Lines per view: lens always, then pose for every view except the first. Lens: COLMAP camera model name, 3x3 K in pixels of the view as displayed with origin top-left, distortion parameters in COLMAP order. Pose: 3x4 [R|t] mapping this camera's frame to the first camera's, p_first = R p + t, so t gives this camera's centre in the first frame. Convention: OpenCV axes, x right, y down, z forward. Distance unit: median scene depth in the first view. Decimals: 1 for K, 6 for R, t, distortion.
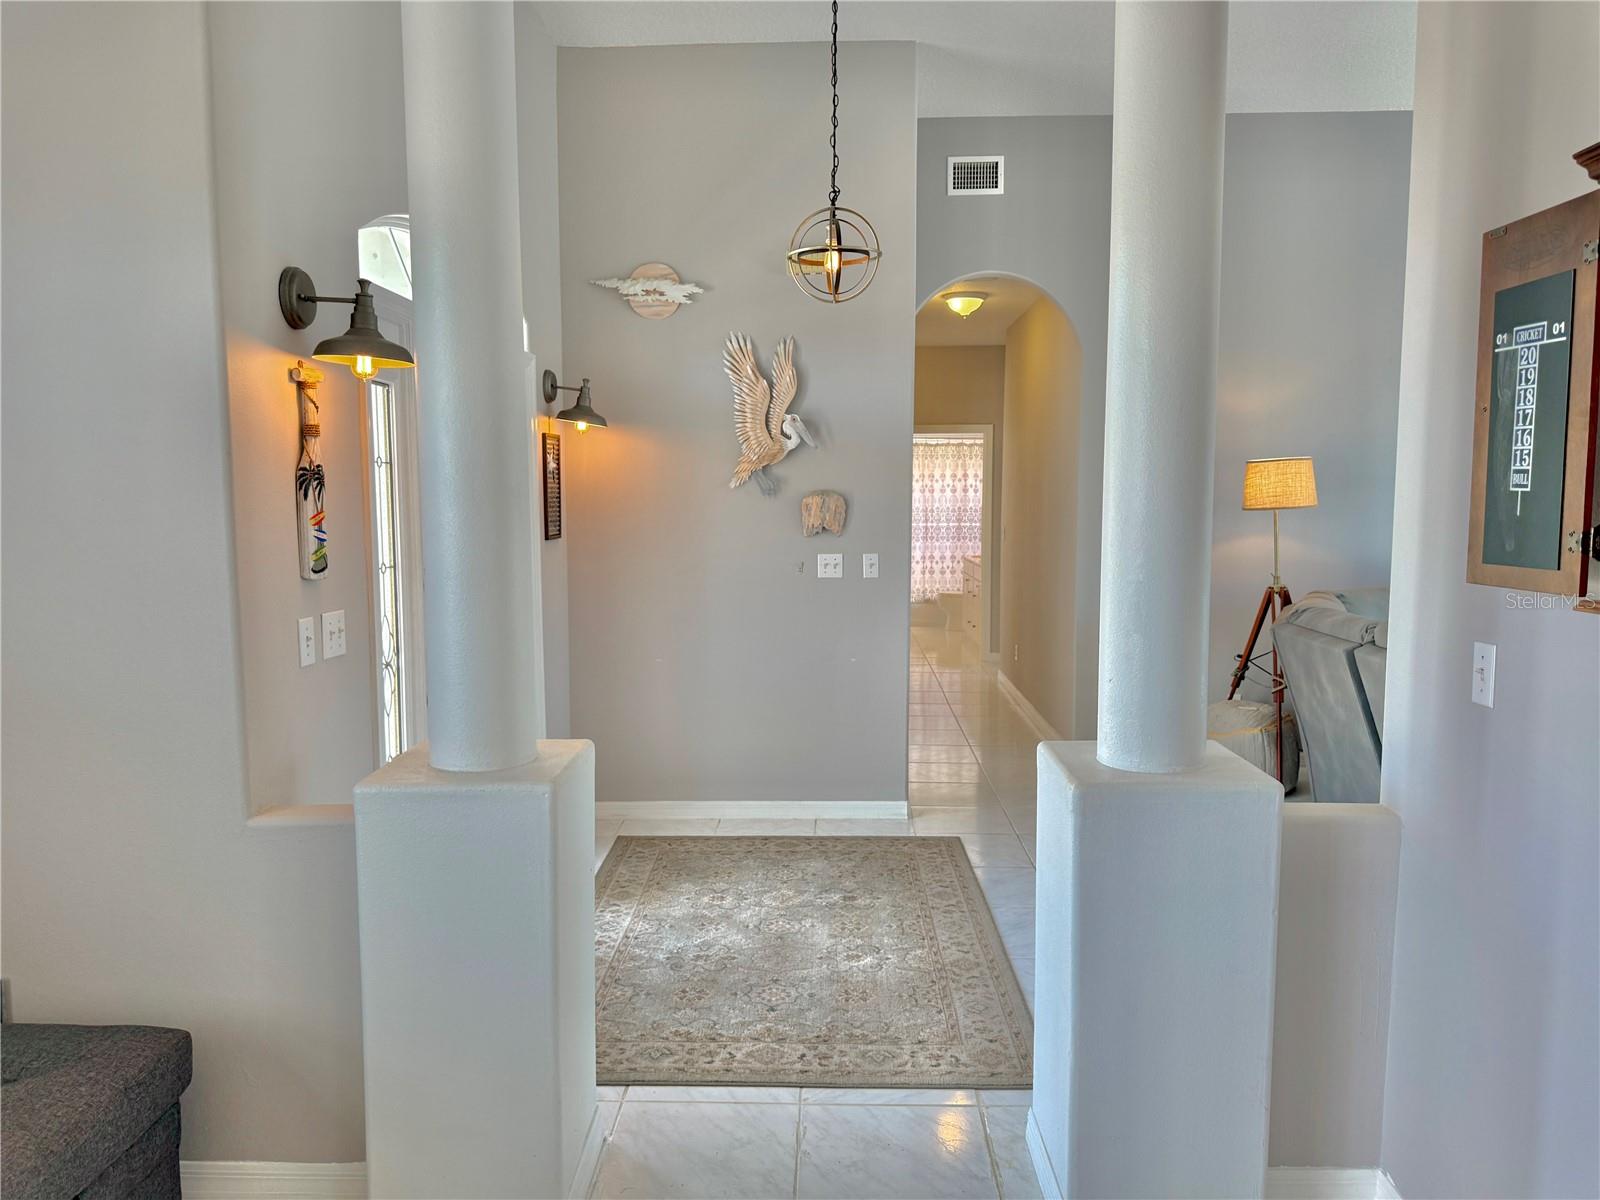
lens RADIAL K [[1133.5, 0, 800.3], [0, 1133.5, 604.7], [0, 0, 1]] dist [0.096590, 0.000661]
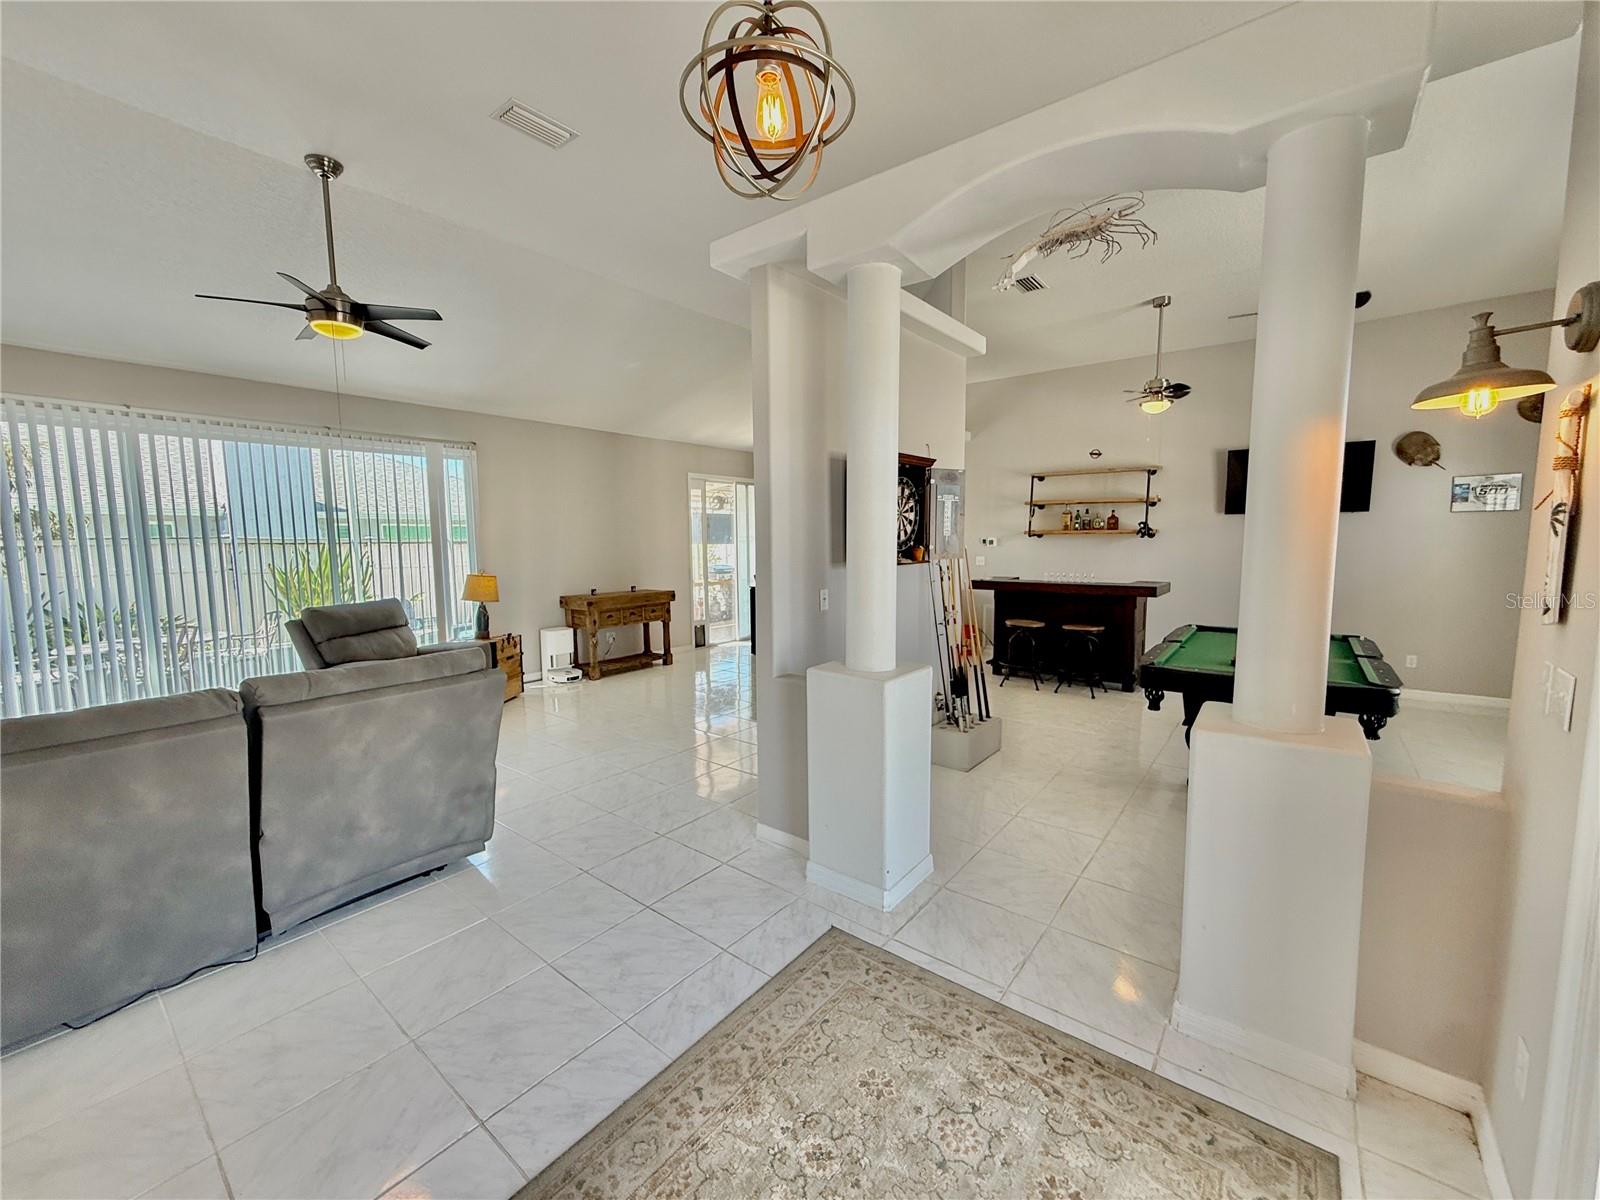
lens RADIAL K [[637.9, 0, 798.3], [0, 637.9, 599.8], [0, 0, 1]] dist [0.000445, 0.000680]
pose [[-0.801833, -0.049980, 0.595454, -0.127858], [0.069582, 0.981907, 0.176115, -0.092224], [-0.593483, 0.182647, -0.783848, 0.931086]]
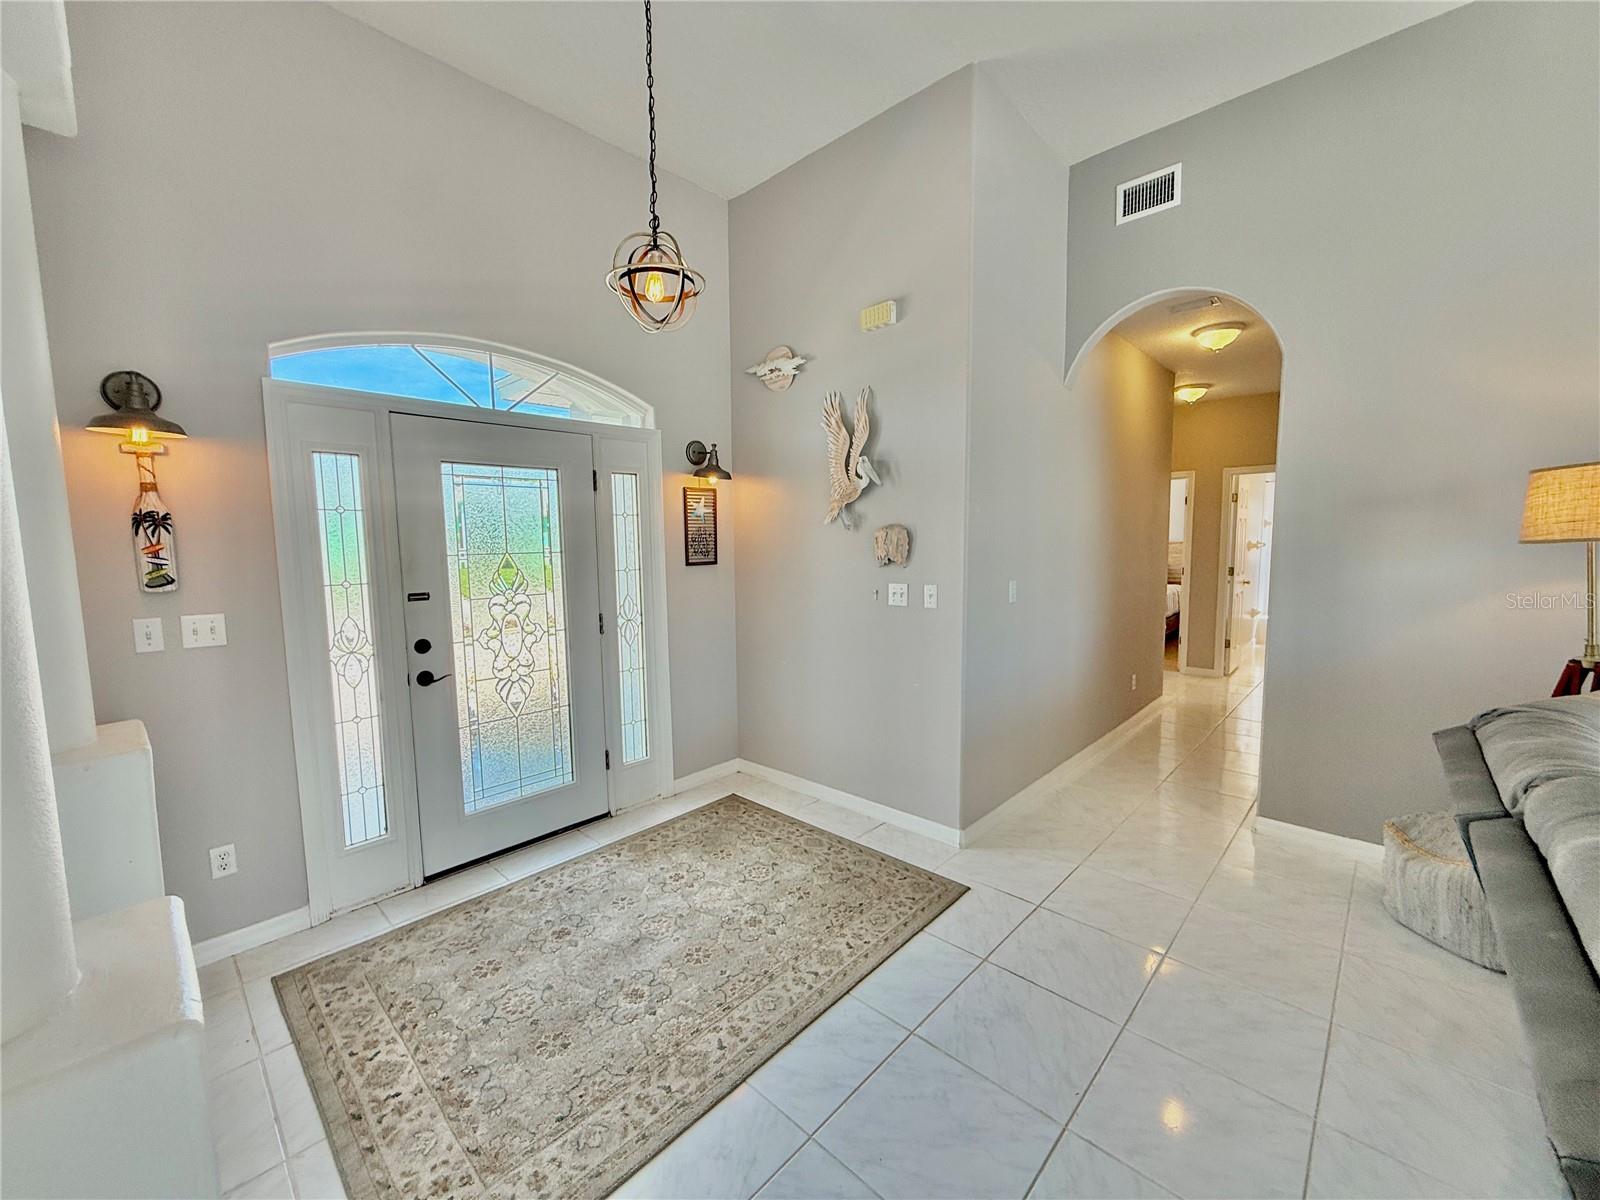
lens RADIAL K [[637.9, 0, 798.2], [0, 637.9, 600.2], [0, 0, 1]] dist [0.000445, 0.000680]
pose [[0.745008, 0.055697, -0.664726, 0.365669], [-0.054194, 0.998268, 0.022905, -0.038464], [0.664851, 0.018960, 0.746736, 0.495586]]
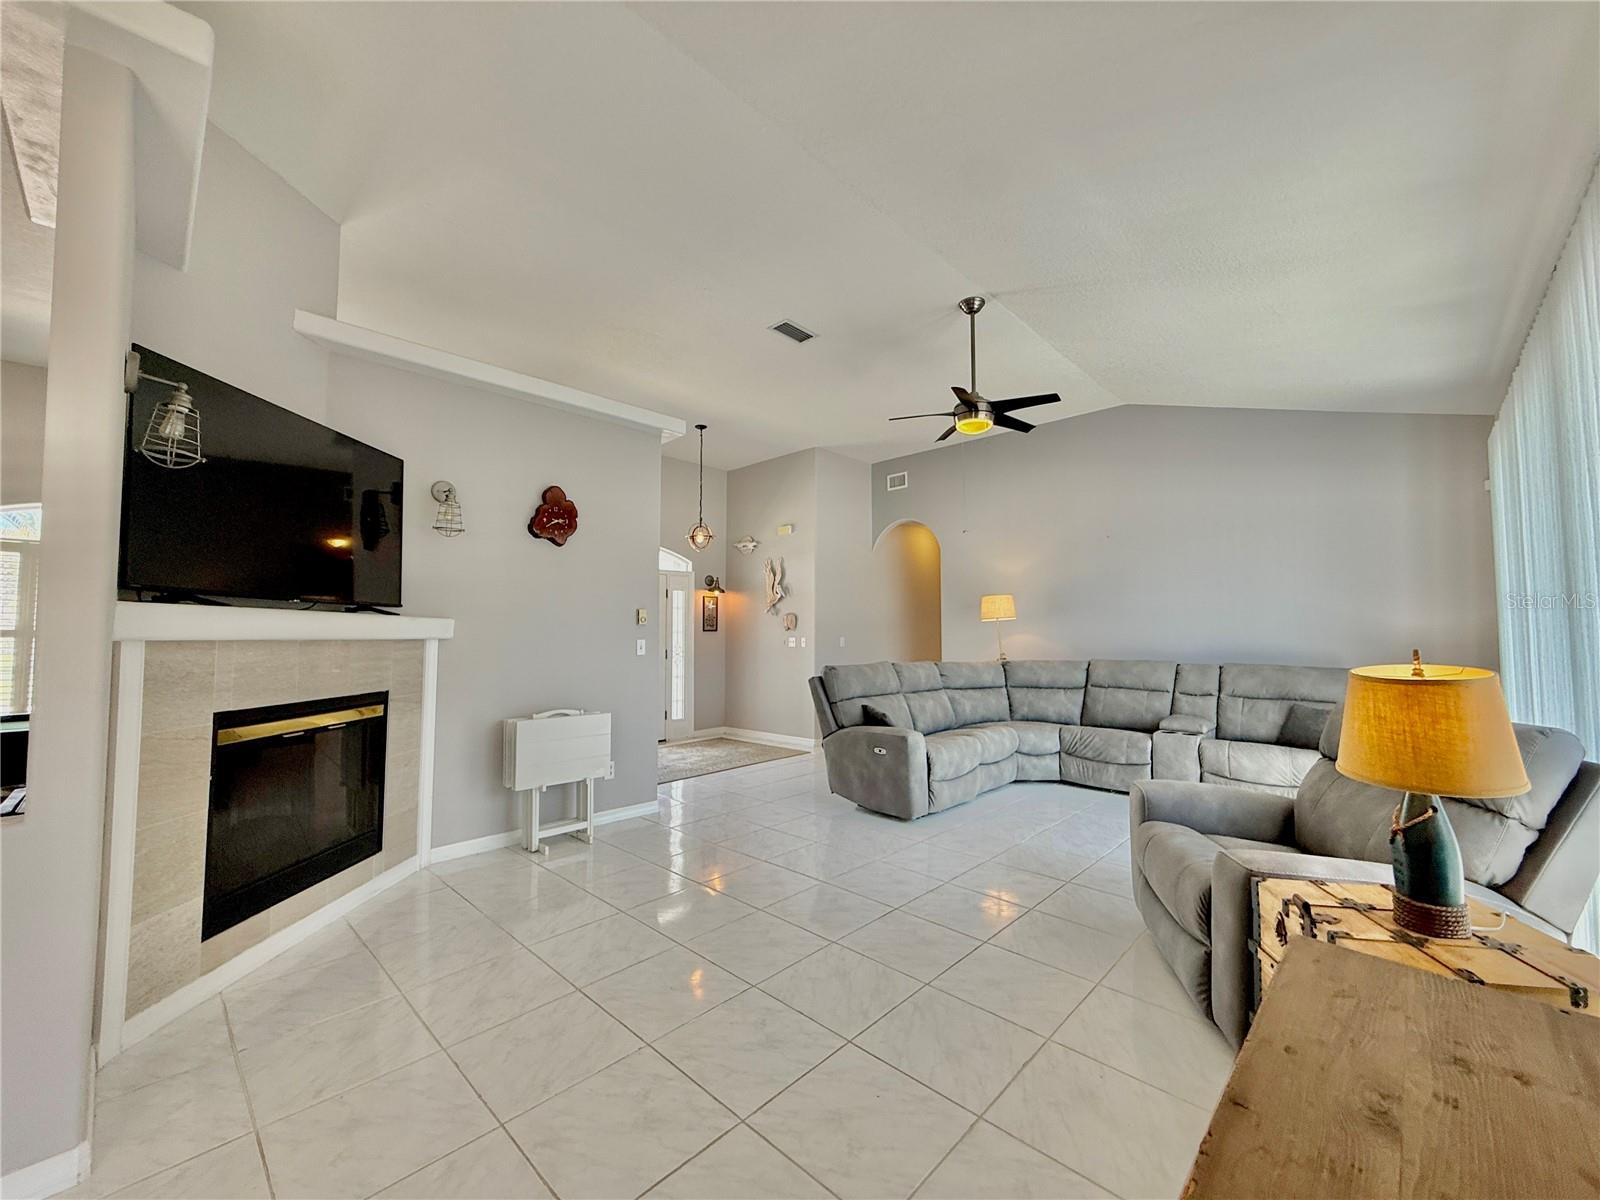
lens RADIAL K [[637.9, 0, 800.7], [0, 637.9, 601.2], [0, 0, 1]] dist [0.000445, 0.000680]
pose [[0.744638, -0.033958, -0.666605, 1.031217], [-0.065649, 0.990137, -0.123772, 0.052639], [0.664233, 0.135927, 0.735064, -0.066663]]
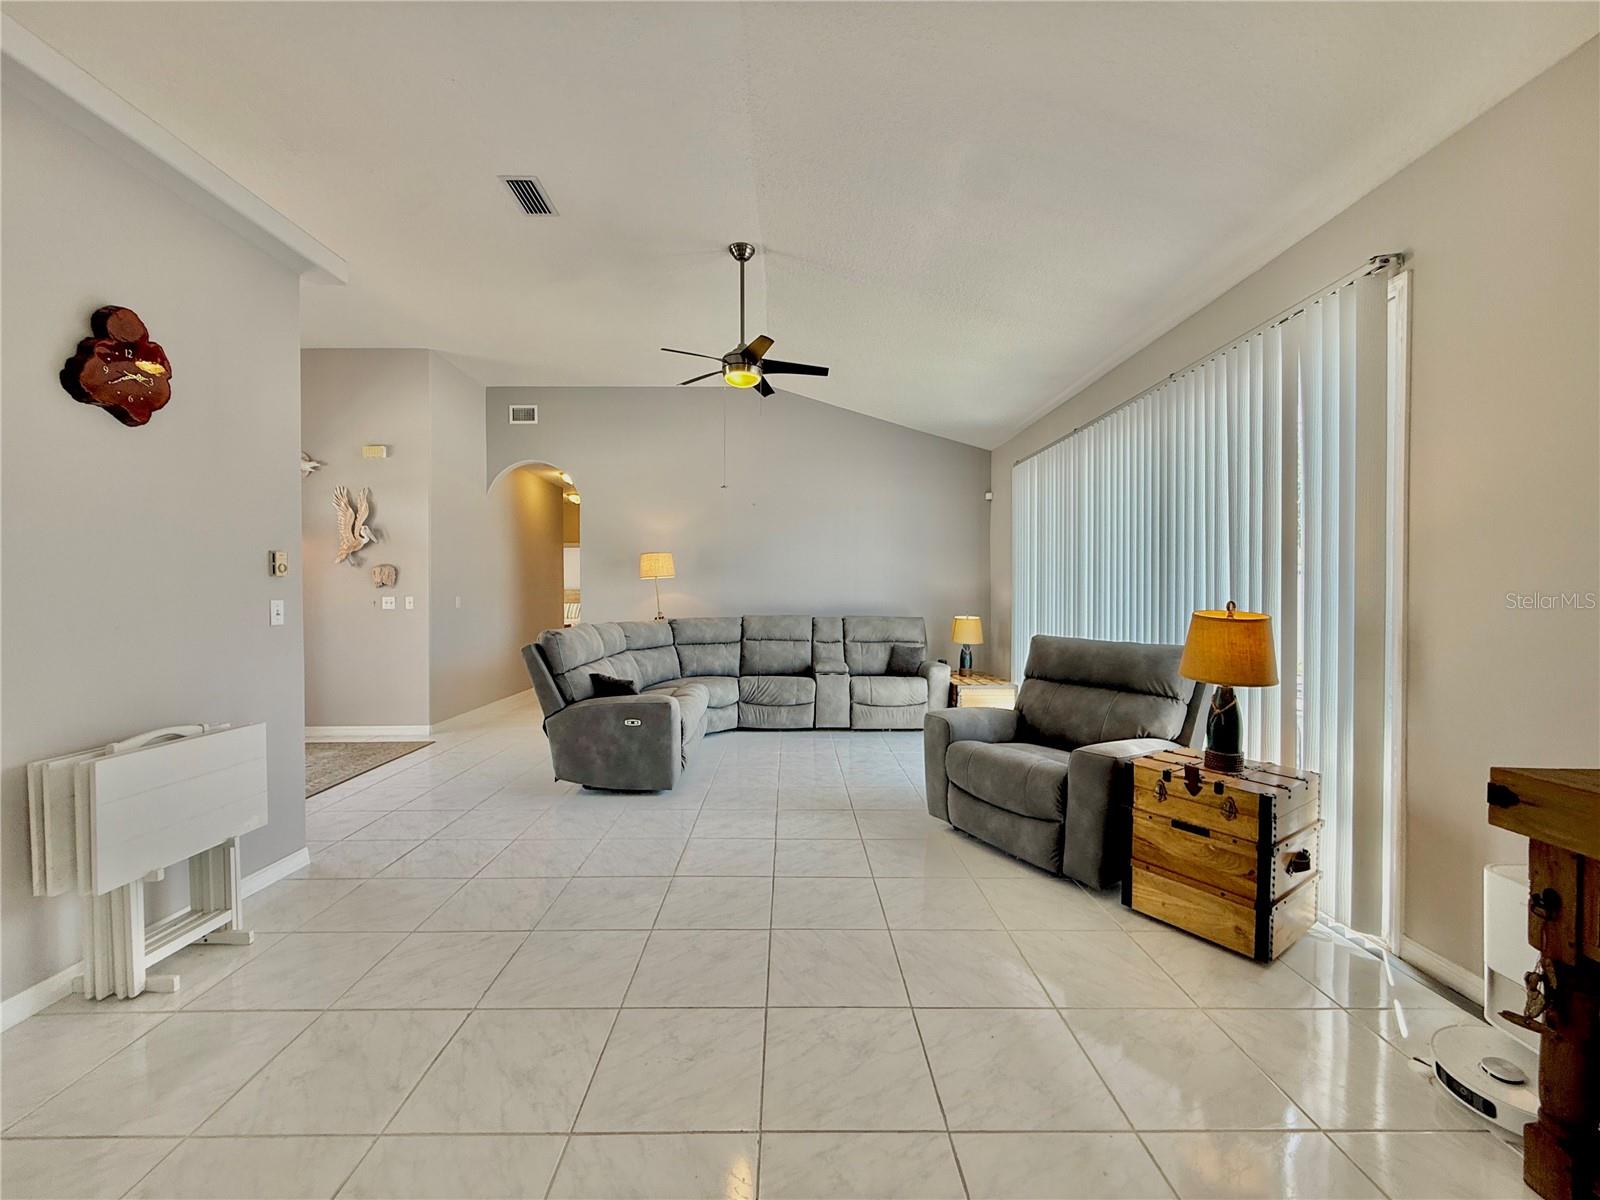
lens RADIAL K [[637.9, 0, 793.9], [0, 637.9, 599.8], [0, 0, 1]] dist [0.000445, 0.000680]
pose [[0.999222, 0.000370, 0.039441, 0.692674], [0.003090, 0.996149, -0.087617, 0.059747], [-0.039322, 0.087671, 0.995373, -0.121561]]
